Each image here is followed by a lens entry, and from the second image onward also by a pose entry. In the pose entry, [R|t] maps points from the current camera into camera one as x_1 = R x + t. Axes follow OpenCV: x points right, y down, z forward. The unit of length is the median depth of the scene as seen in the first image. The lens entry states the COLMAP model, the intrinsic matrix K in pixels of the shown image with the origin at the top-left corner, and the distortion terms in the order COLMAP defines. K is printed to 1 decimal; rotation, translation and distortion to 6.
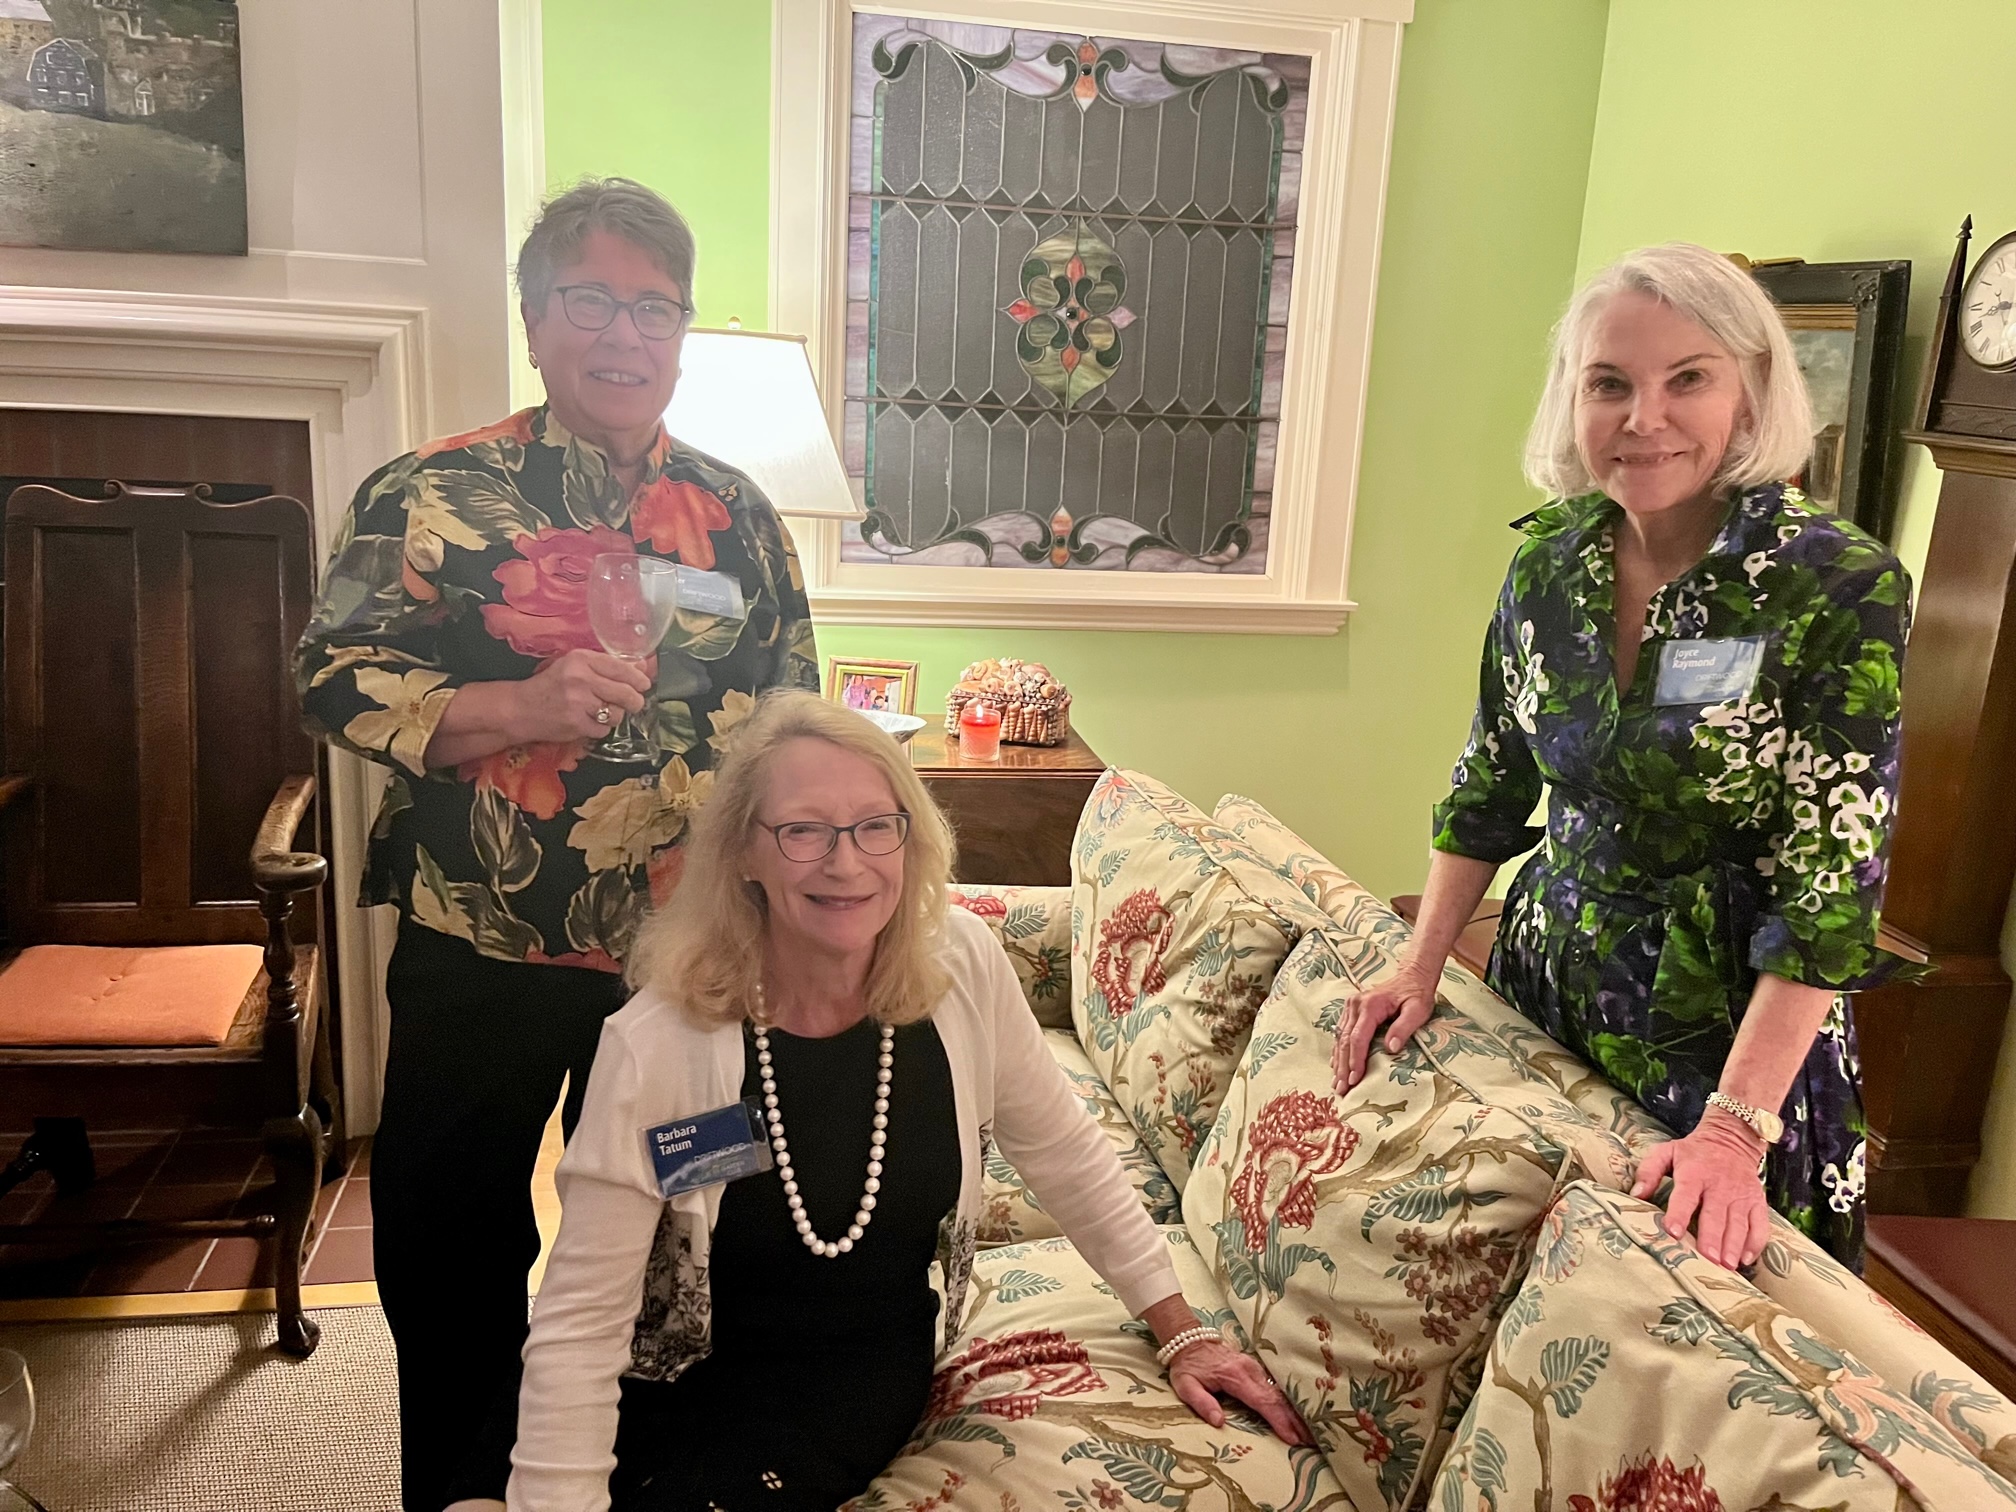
lens RADIAL K [[1553.3, 0, 997.7], [0, 1553.3, 760.3], [0, 0, 1]] dist [0.057449, -0.086389]
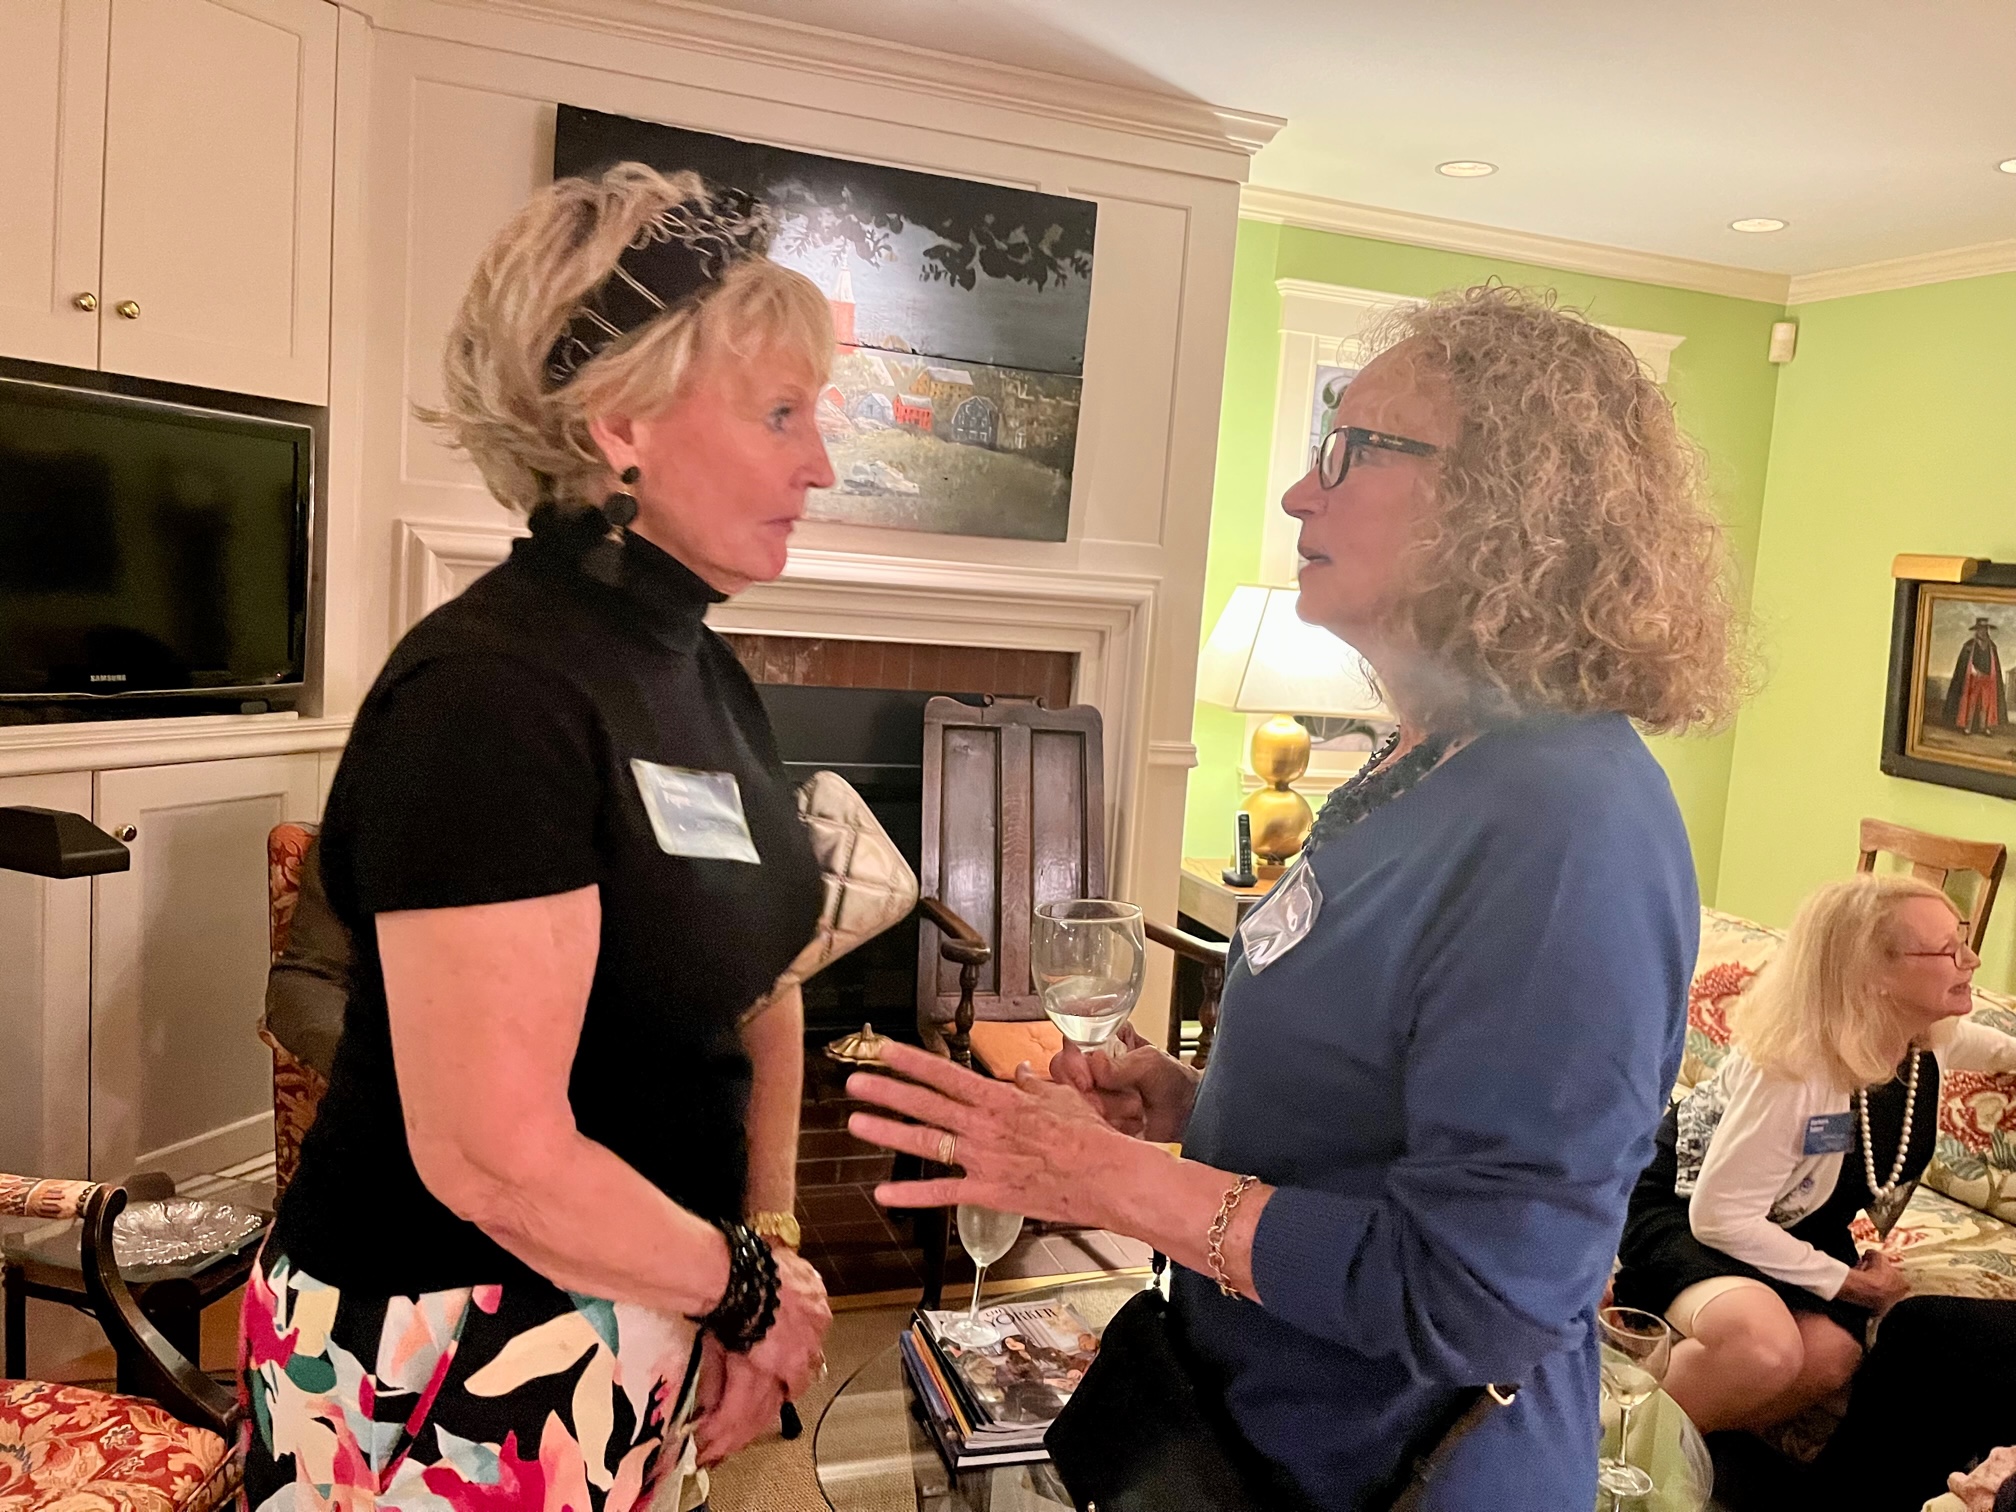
lens RADIAL K [[1553.3, 0, 1009.9], [0, 1553.3, 774.9], [0, 0, 1]] dist [0.057449, -0.086389]
pose [[0.989034, 0.001912, 0.147674, -0.609606], [0.014750, 0.993638, -0.111650, 0.044464], [-0.146948, 0.112604, 0.982714, -0.318548]]
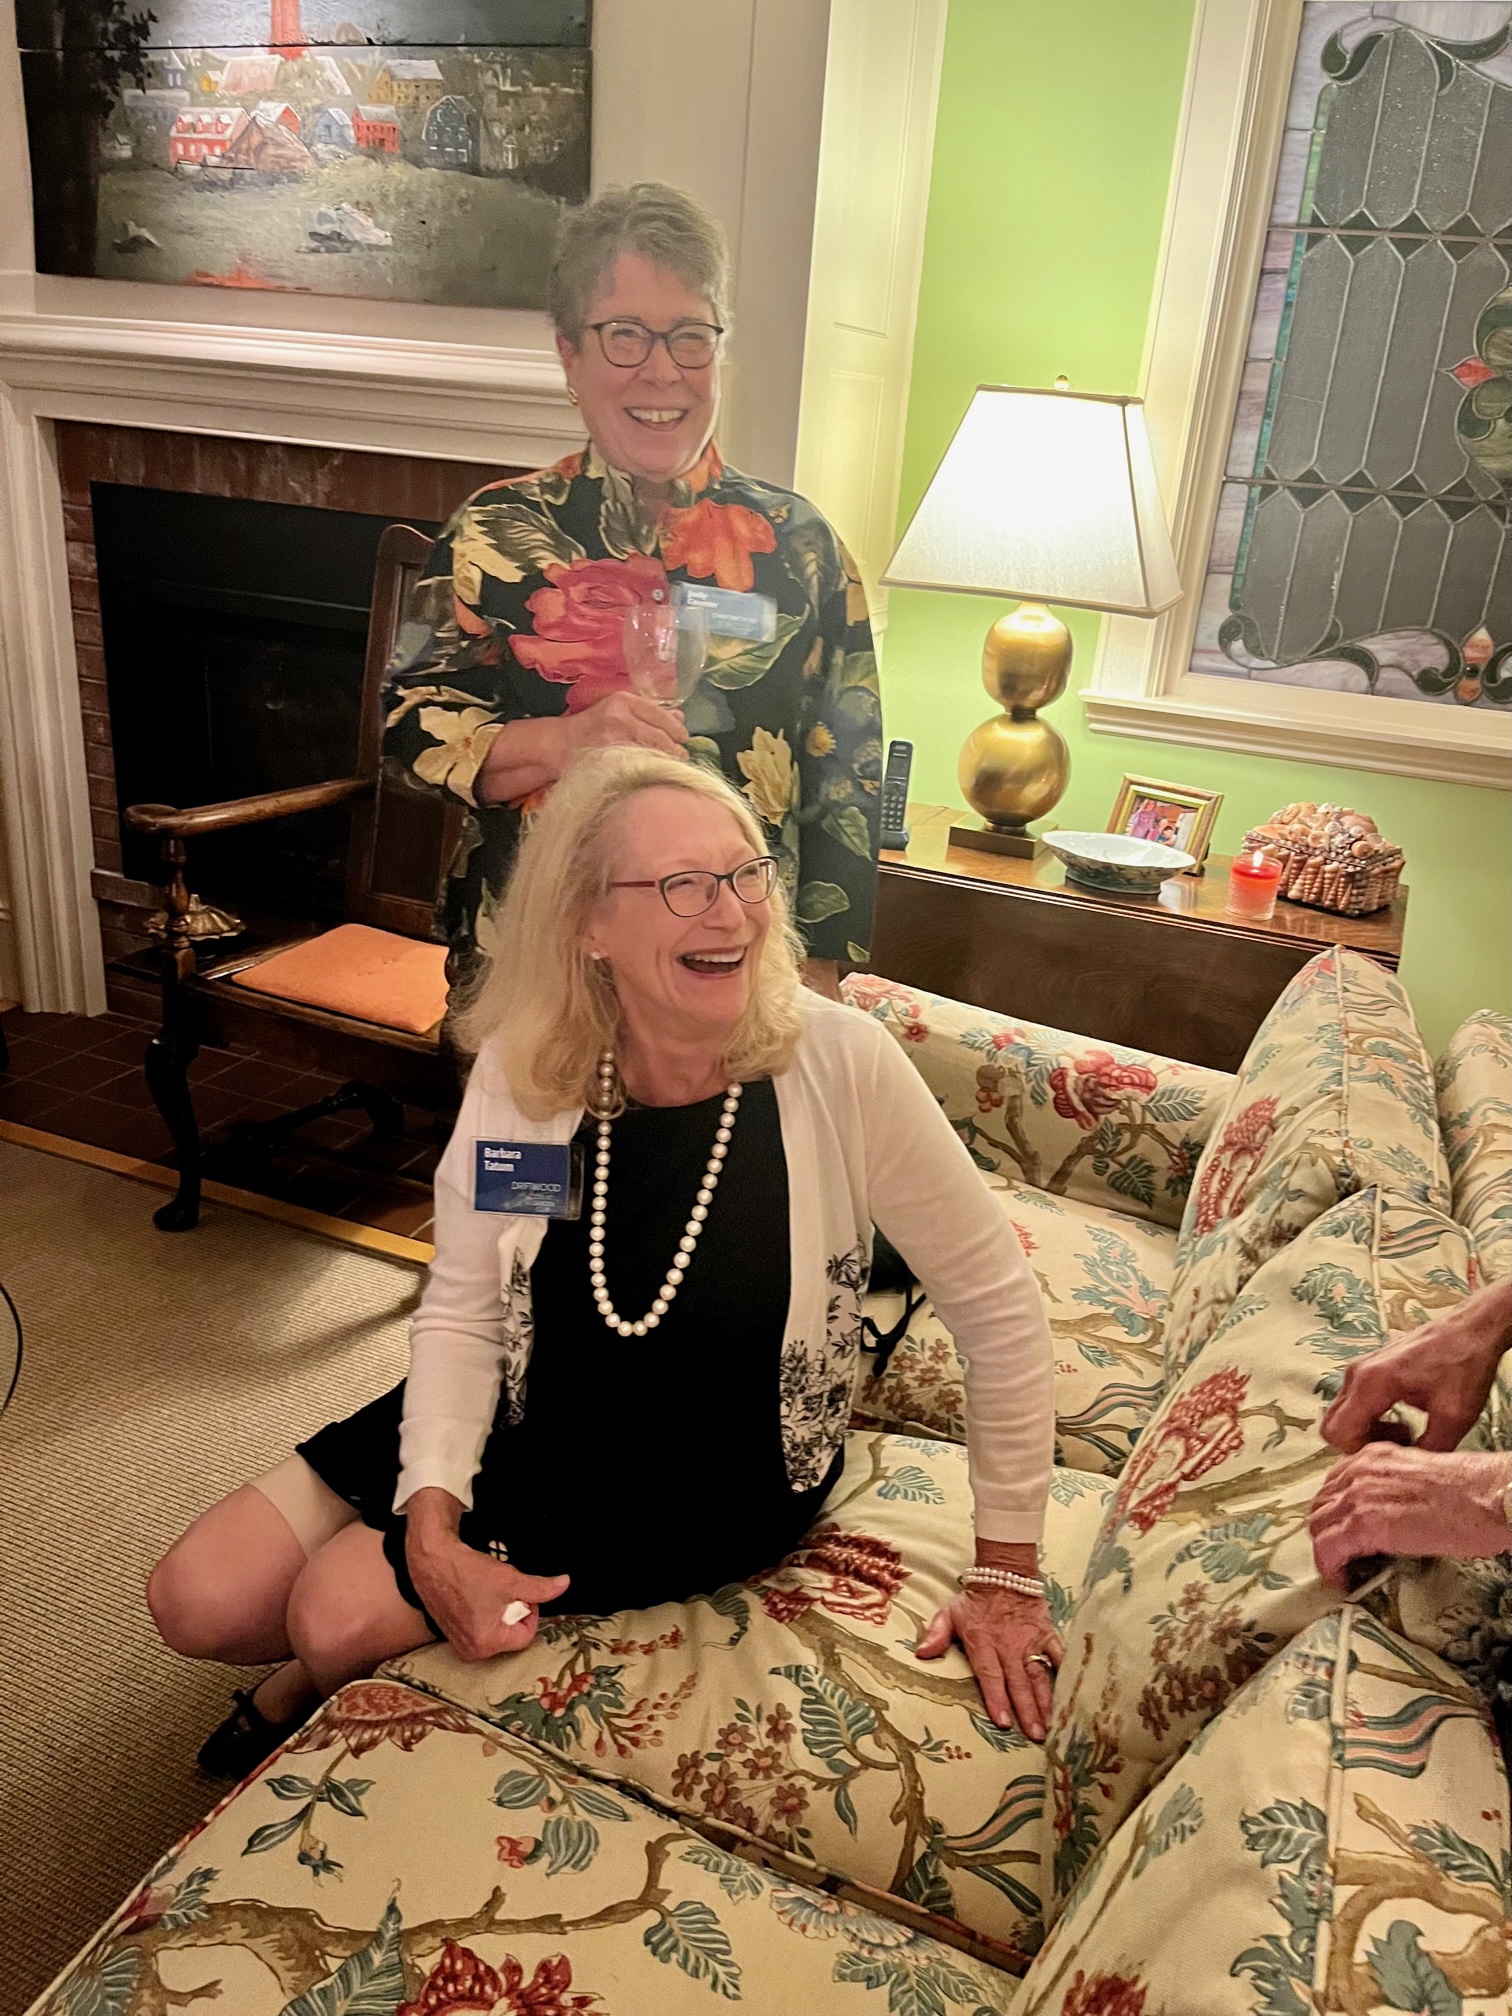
lens RADIAL K [[1553.3, 0, 756.4], [0, 1553.3, 1027.8], [0, 0, 1]] dist [0.057449, -0.086389]
pose [[0.831187, 0.209400, -0.515053, 0.209279], [-0.166823, 0.977612, 0.128240, -0.005268], [0.530375, -0.020669, 0.847511, 0.139410]]
